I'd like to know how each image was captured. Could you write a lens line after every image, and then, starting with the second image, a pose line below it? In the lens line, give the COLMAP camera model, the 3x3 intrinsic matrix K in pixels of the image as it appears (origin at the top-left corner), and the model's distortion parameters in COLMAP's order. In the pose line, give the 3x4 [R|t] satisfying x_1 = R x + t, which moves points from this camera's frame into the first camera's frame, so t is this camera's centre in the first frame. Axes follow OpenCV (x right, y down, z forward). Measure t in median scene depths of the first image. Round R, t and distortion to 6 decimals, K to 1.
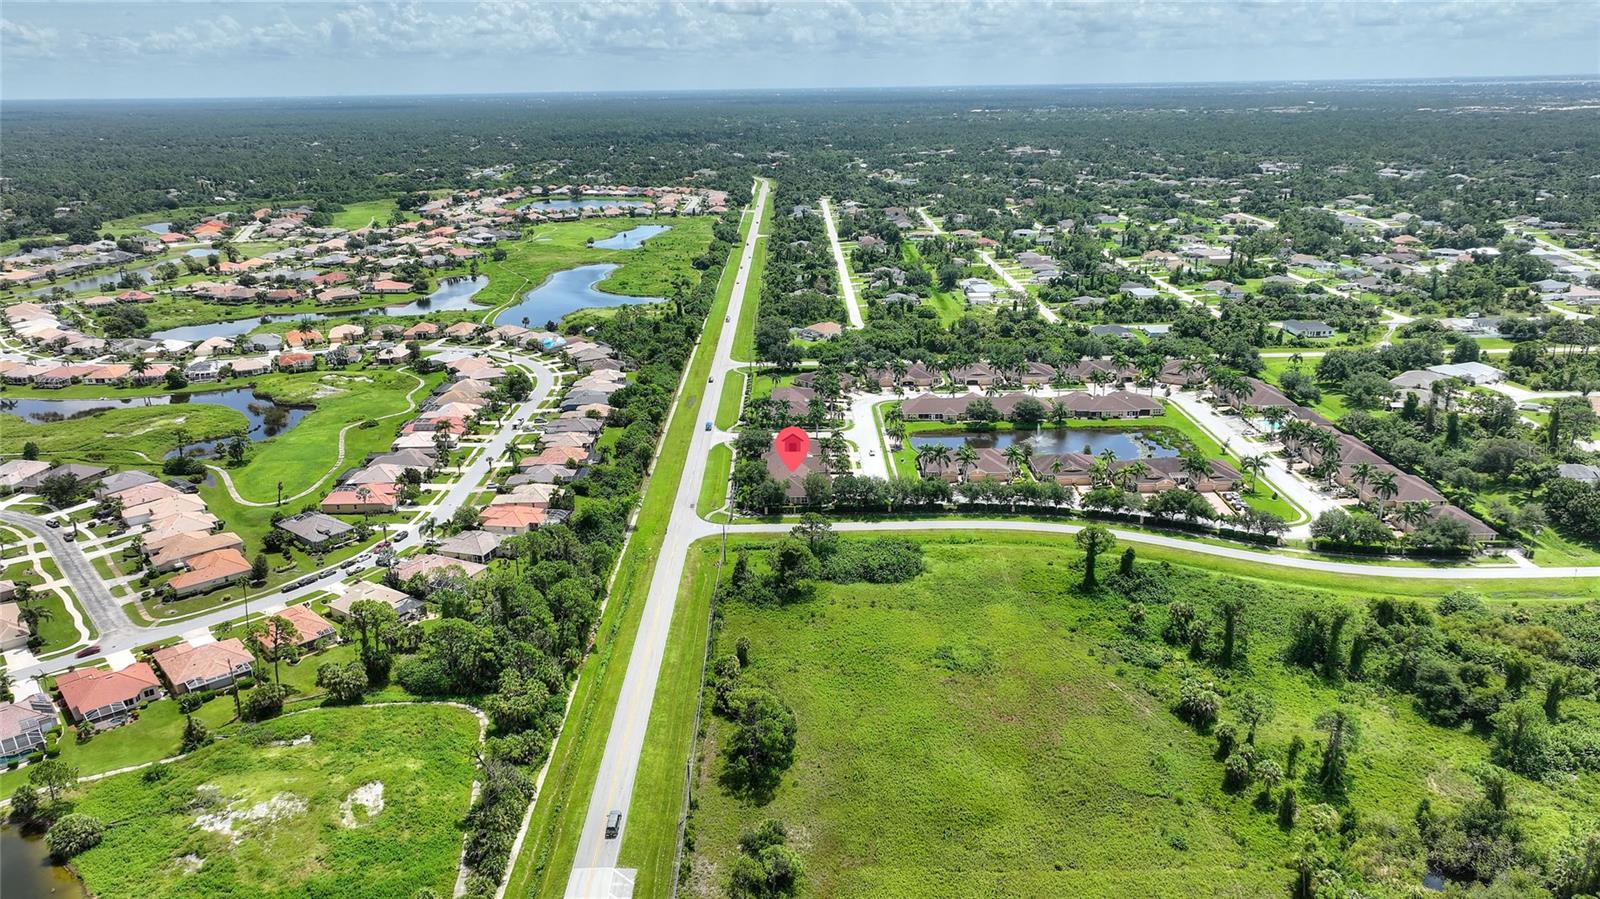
lens RADIAL K [[1126.6, 0, 806.2], [0, 1126.6, 444.0], [0, 0, 1]] dist [0.006278, 0.009424]
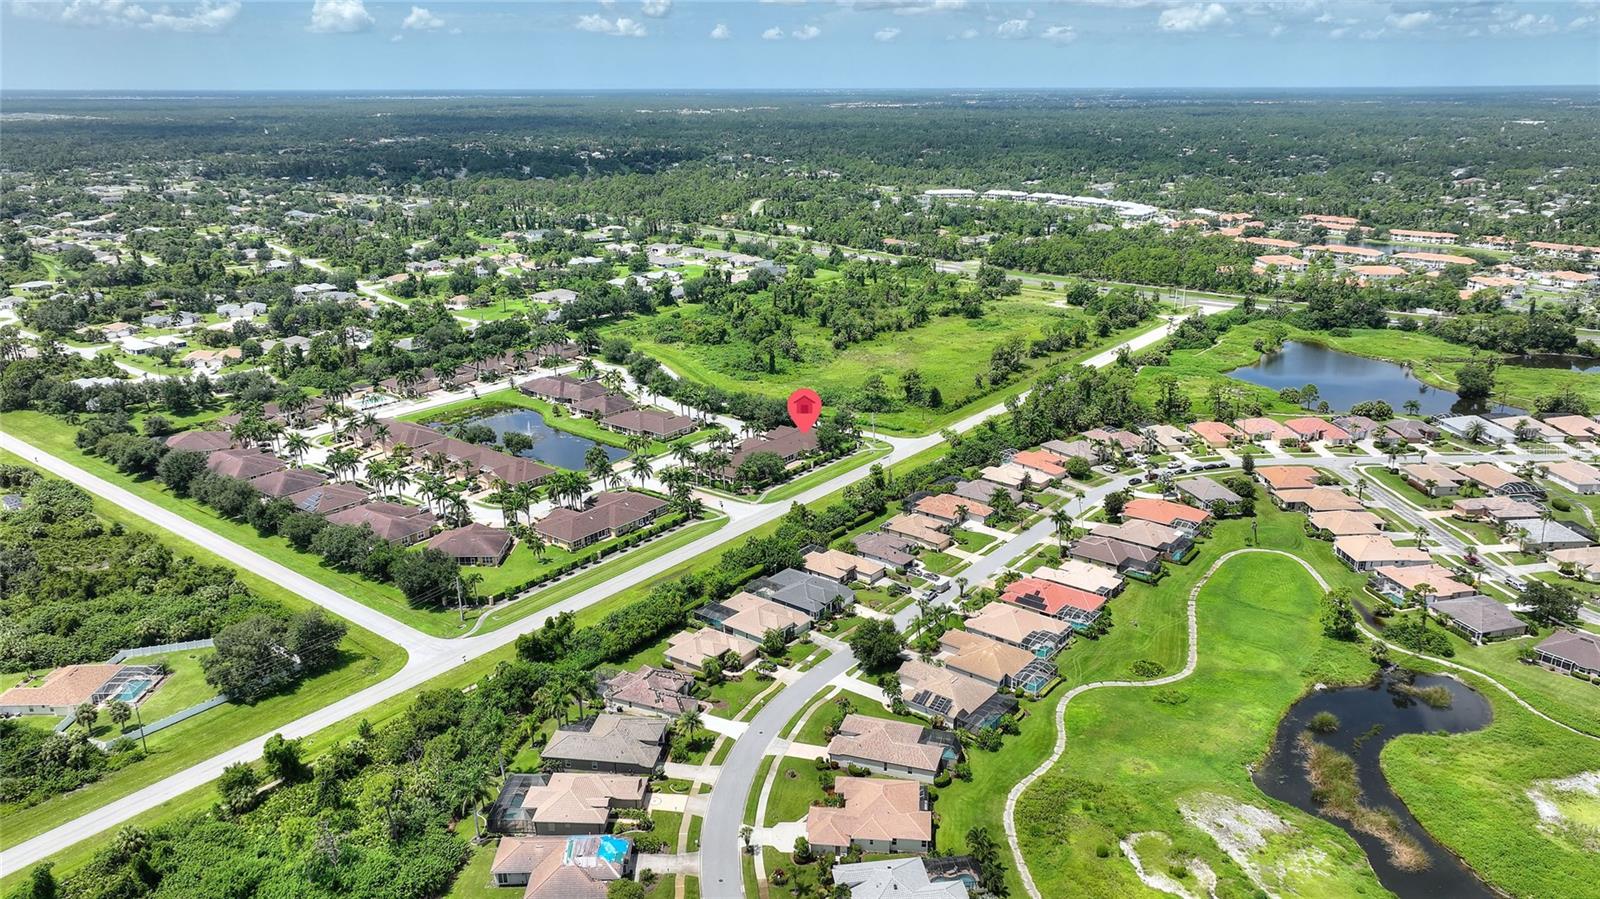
lens RADIAL K [[1107.9, 0, 800.0], [0, 1107.9, 449.5], [0, 0, 1]] dist [0.000313, 0.003765]
pose [[-0.779084, -0.180084, 0.600498, -0.584968], [0.206755, 0.830459, 0.517291, -0.457279], [-0.591845, 0.527169, -0.609764, 1.426330]]
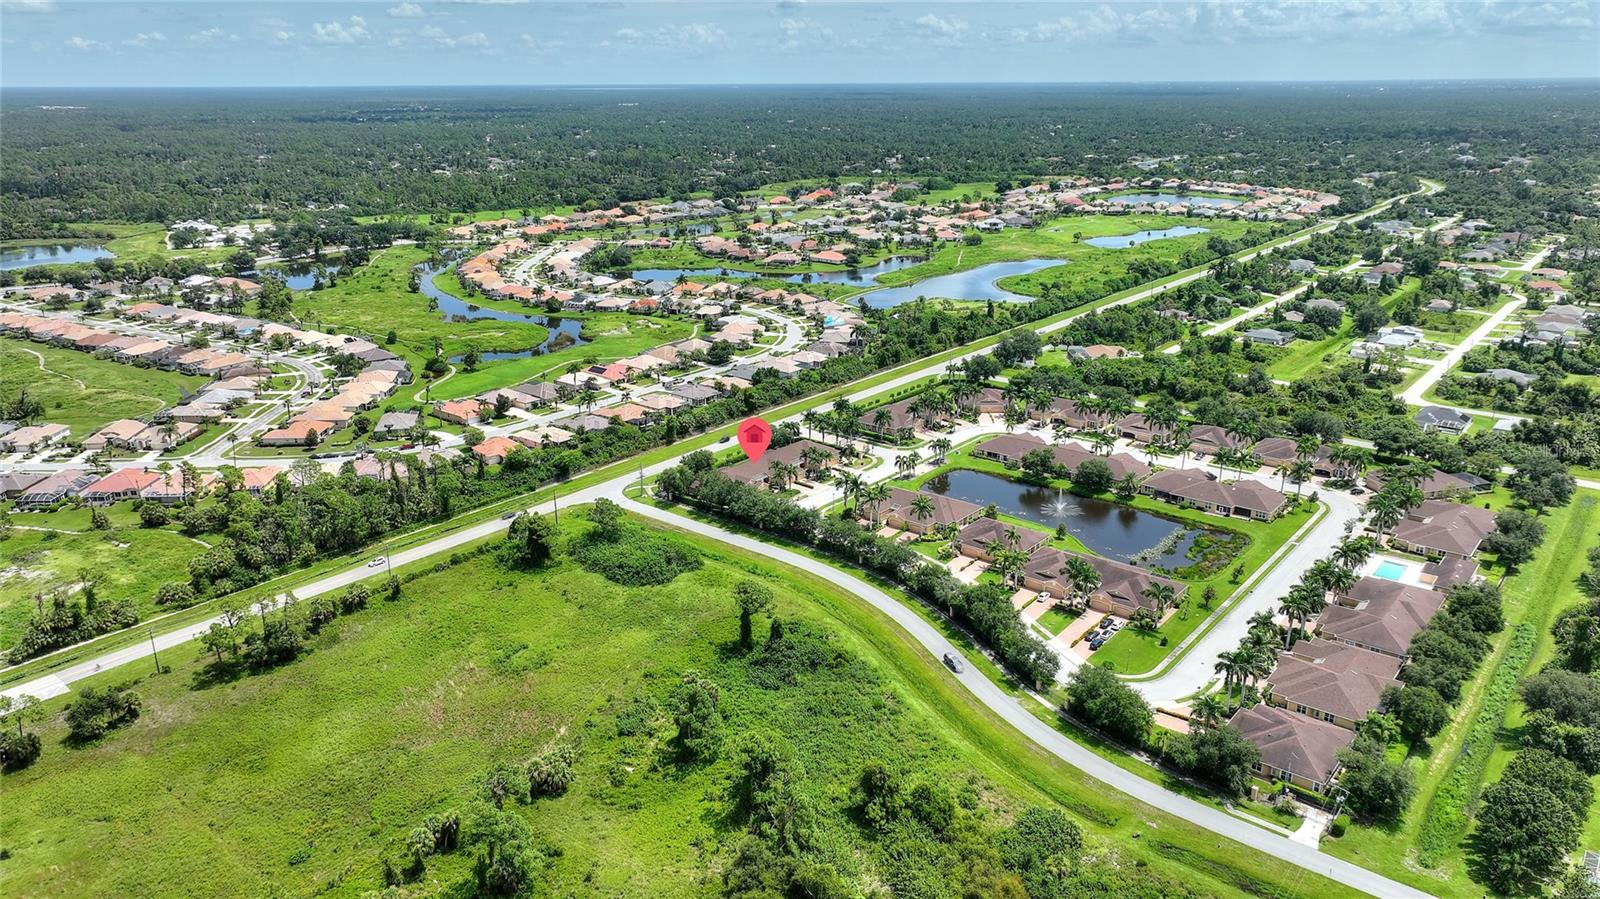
lens RADIAL K [[1126.6, 0, 806.2], [0, 1126.6, 444.0], [0, 0, 1]] dist [0.006278, 0.009424]
pose [[0.763632, 0.210211, -0.610473, 0.533080], [-0.203084, 0.975726, 0.081948, -0.076011], [0.612881, 0.061399, 0.787786, 0.209829]]
